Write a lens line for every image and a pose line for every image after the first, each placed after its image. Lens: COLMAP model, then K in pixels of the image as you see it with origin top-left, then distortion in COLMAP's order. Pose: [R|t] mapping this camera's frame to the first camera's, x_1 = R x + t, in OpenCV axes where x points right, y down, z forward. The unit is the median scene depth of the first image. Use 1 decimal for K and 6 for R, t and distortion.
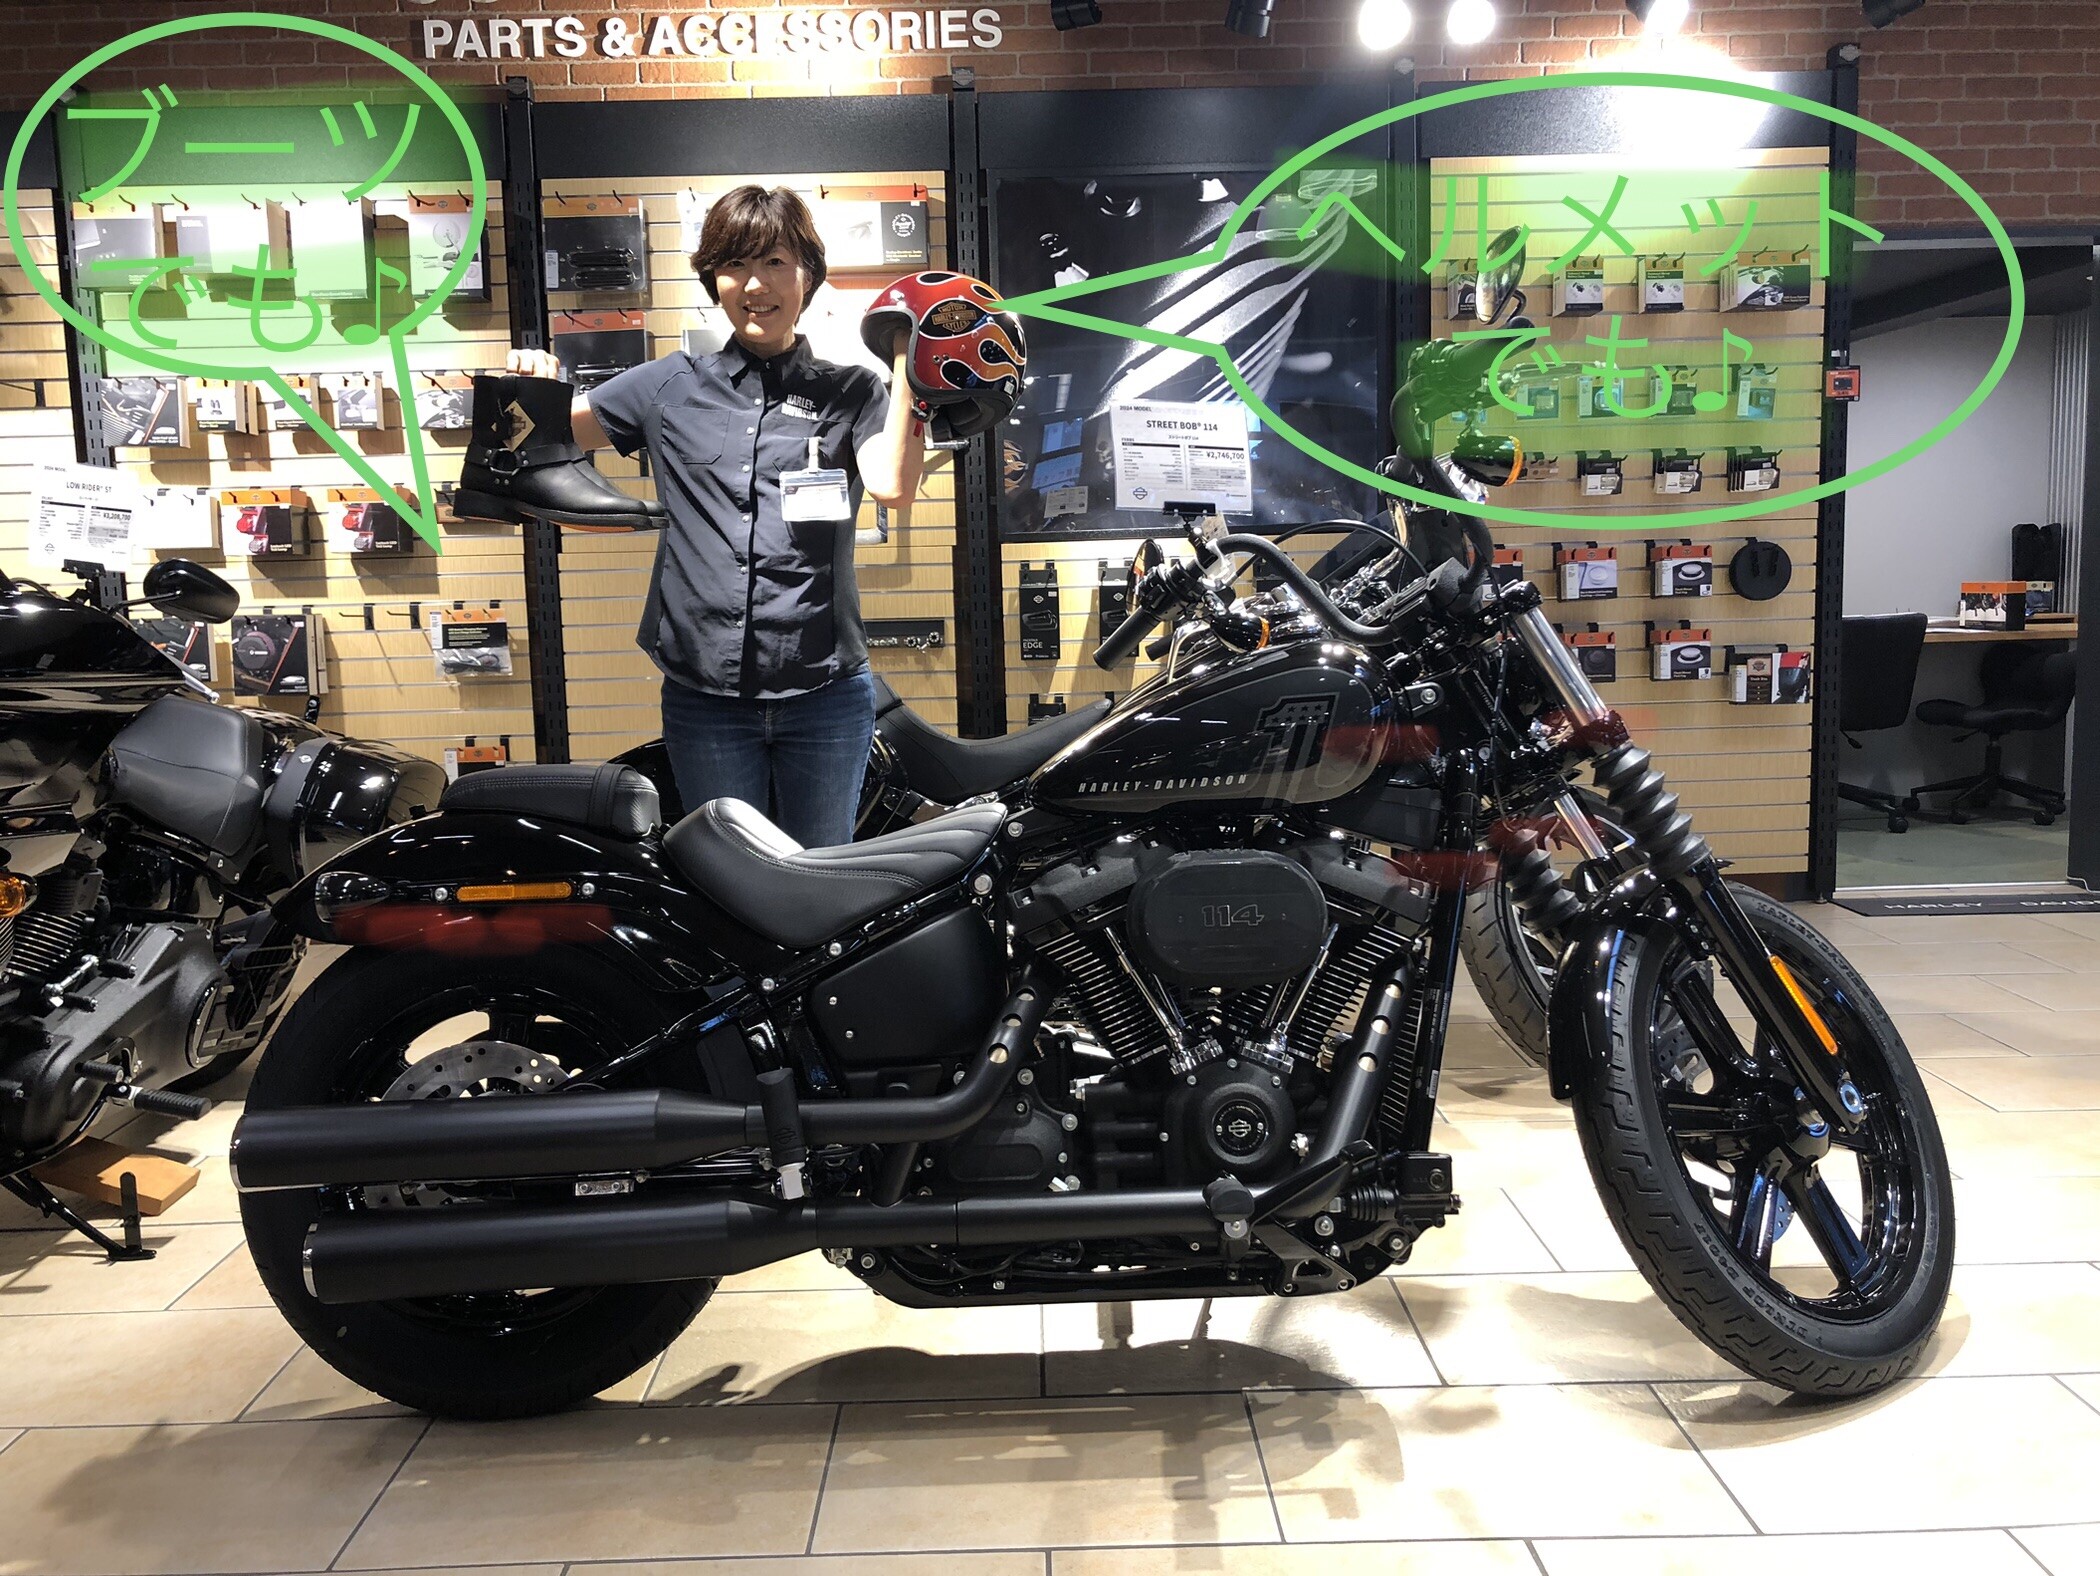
lens RADIAL K [[1714.8, 0, 1050.0], [0, 1714.8, 788.0], [0, 0, 1]] dist [-0.043783, 0.079376]
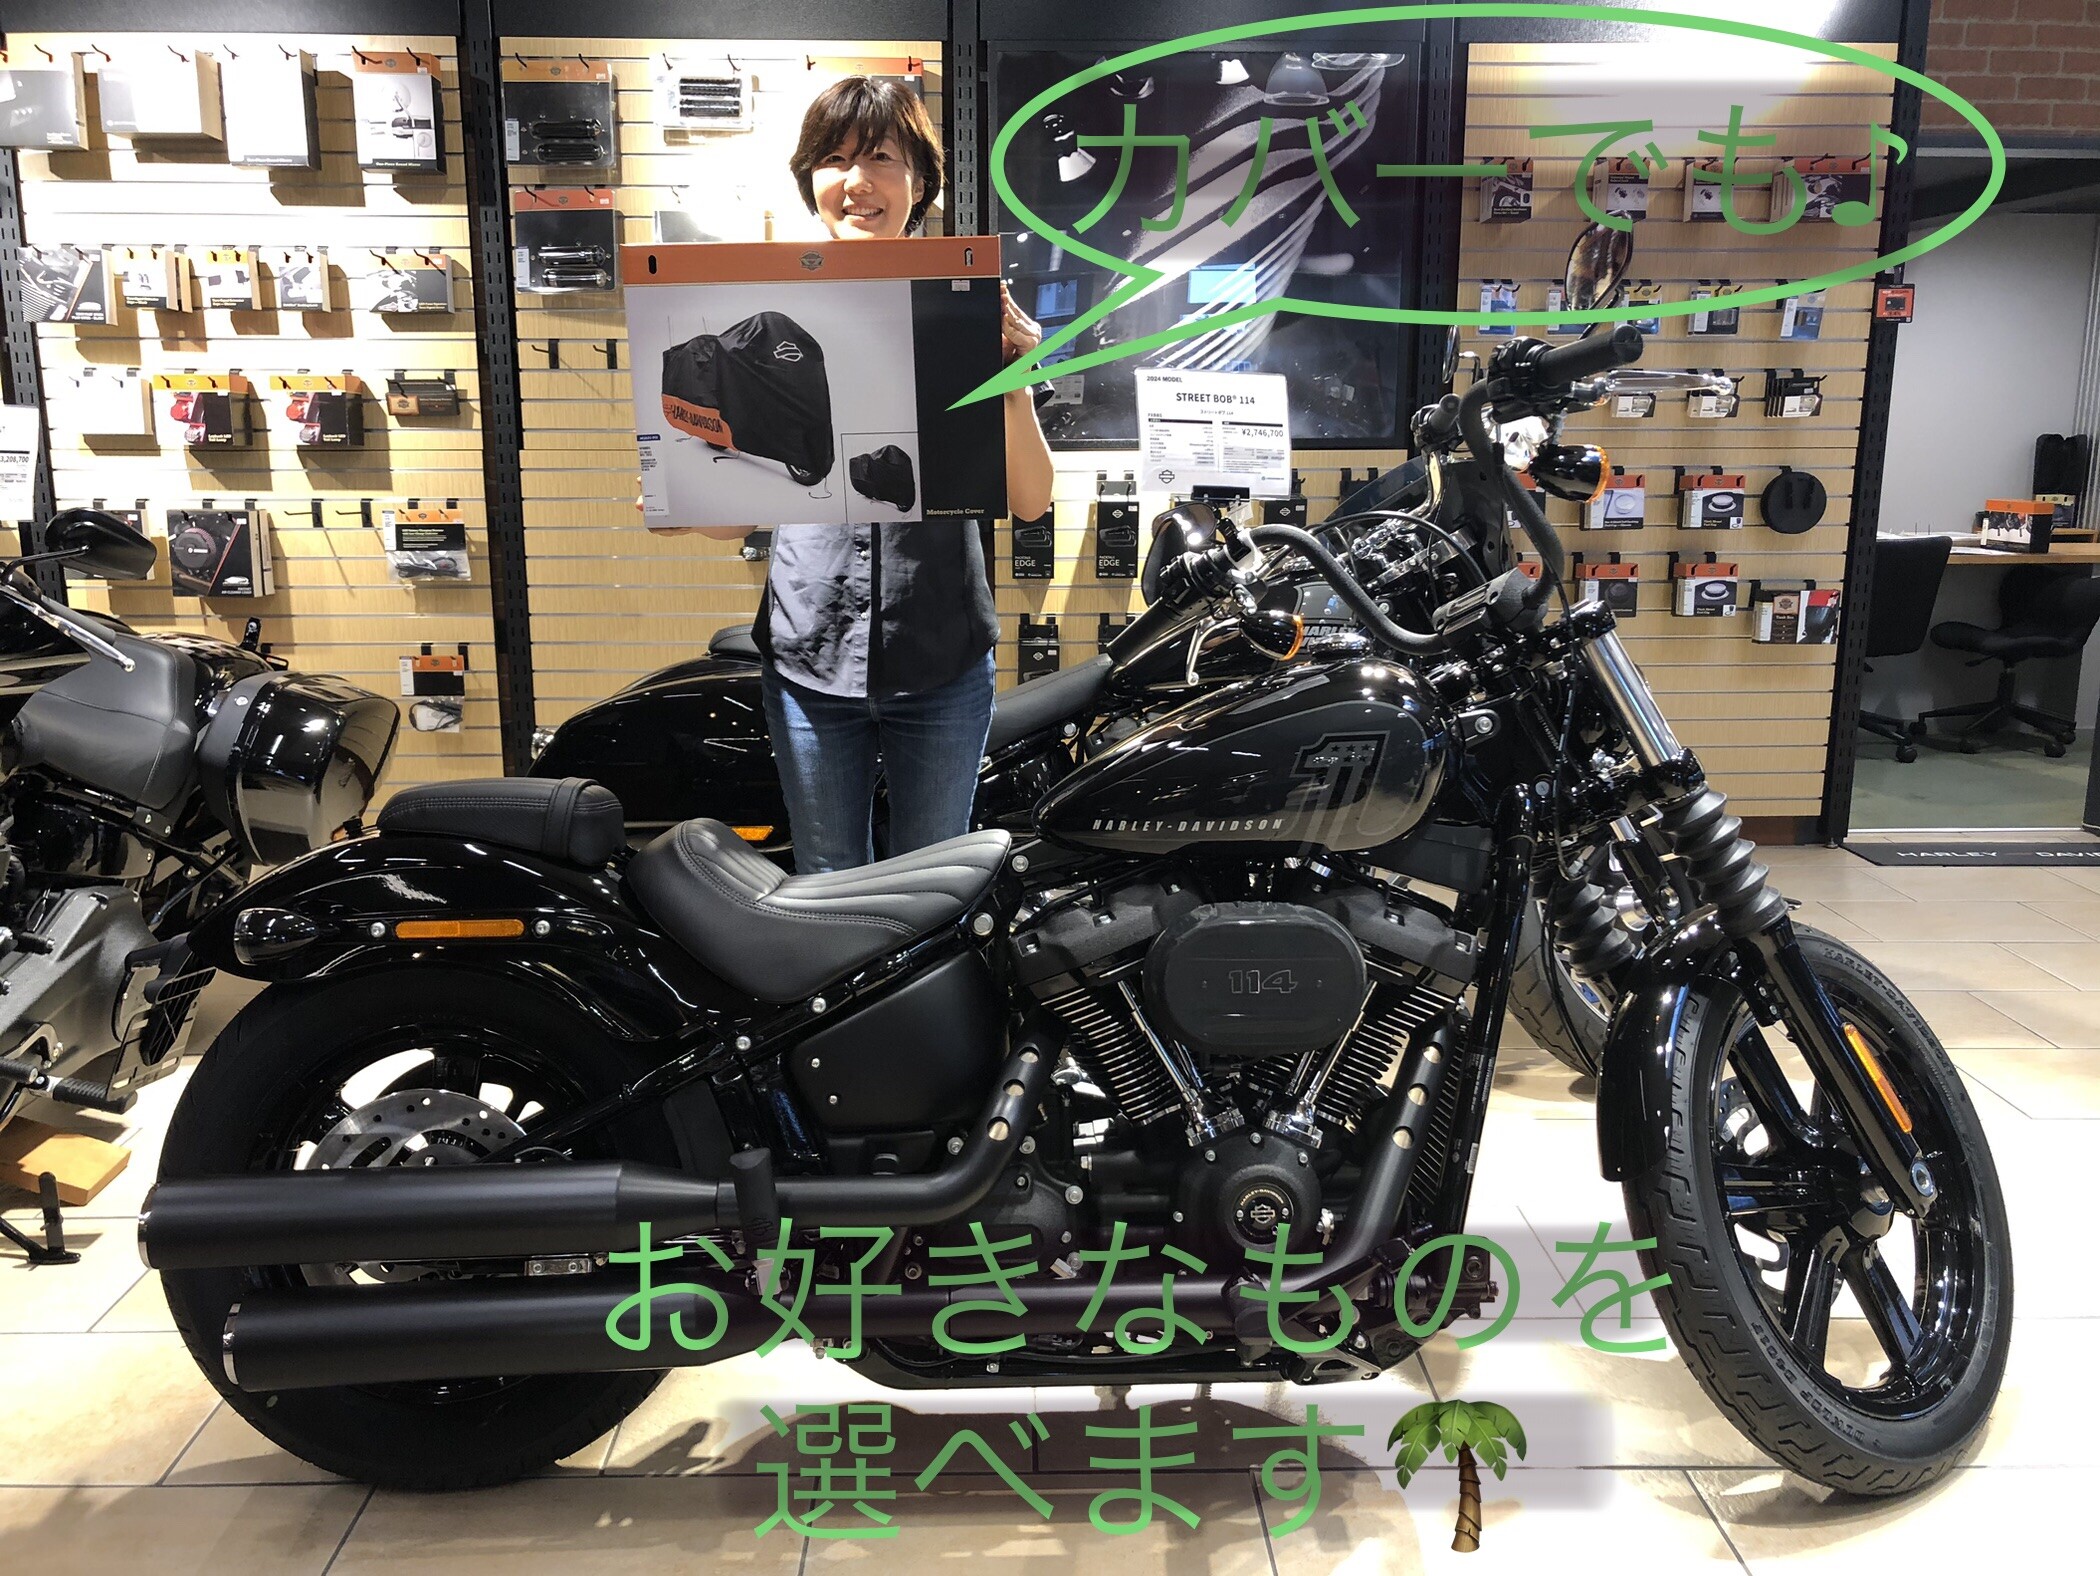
lens RADIAL K [[1714.8, 0, 1050.0], [0, 1714.8, 788.0], [0, 0, 1]] dist [-0.043783, 0.079376]
pose [[0.999554, 0.024267, 0.017394, -0.016359], [-0.025714, 0.995750, 0.088436, -0.072922], [-0.015174, -0.088844, 0.995930, 0.082102]]
